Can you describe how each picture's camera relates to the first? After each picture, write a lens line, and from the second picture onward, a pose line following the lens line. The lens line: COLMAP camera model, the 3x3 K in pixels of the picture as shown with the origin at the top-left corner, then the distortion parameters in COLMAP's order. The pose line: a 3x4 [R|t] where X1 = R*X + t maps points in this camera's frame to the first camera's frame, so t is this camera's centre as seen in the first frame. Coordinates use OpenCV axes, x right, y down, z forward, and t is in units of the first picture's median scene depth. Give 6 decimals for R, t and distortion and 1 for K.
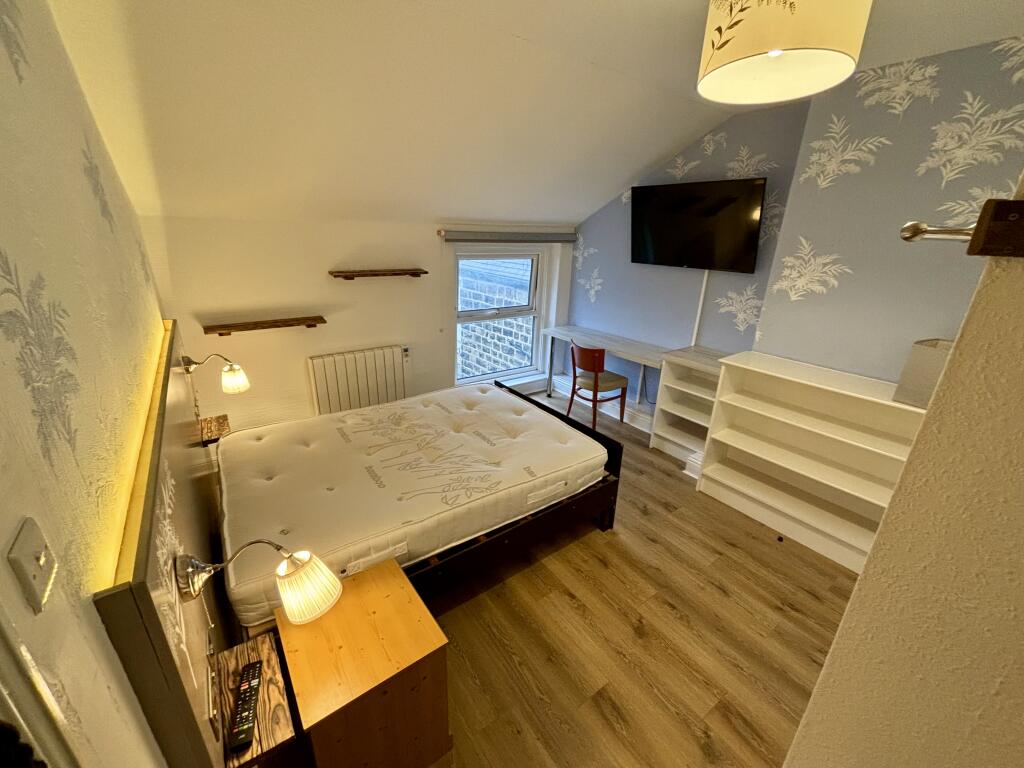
lens RADIAL K [[413.1, 0, 509.3], [0, 413.1, 385.3], [0, 0, 1]] dist [0.000156, -0.000033]
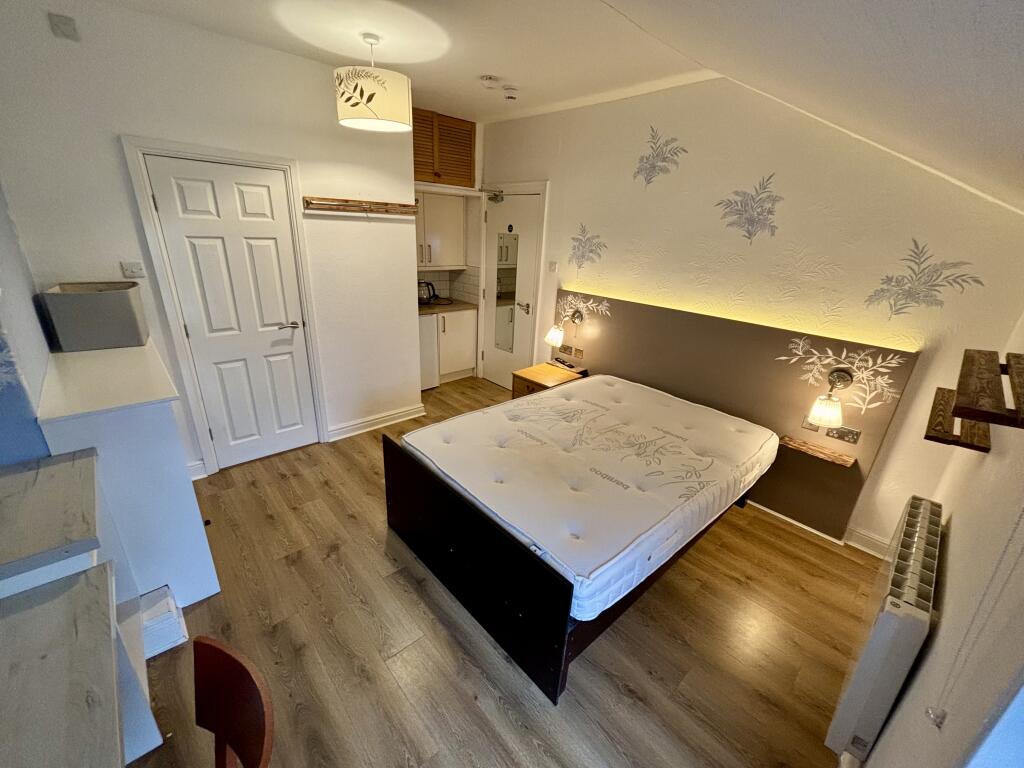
lens RADIAL K [[413.1, 0, 508.9], [0, 413.1, 386.1], [0, 0, 1]] dist [0.000156, -0.000033]
pose [[-0.989675, -0.028359, -0.140500, 0.129441], [-0.114020, 0.749756, 0.651817, -0.574392], [0.086856, 0.661106, -0.745248, 1.639722]]
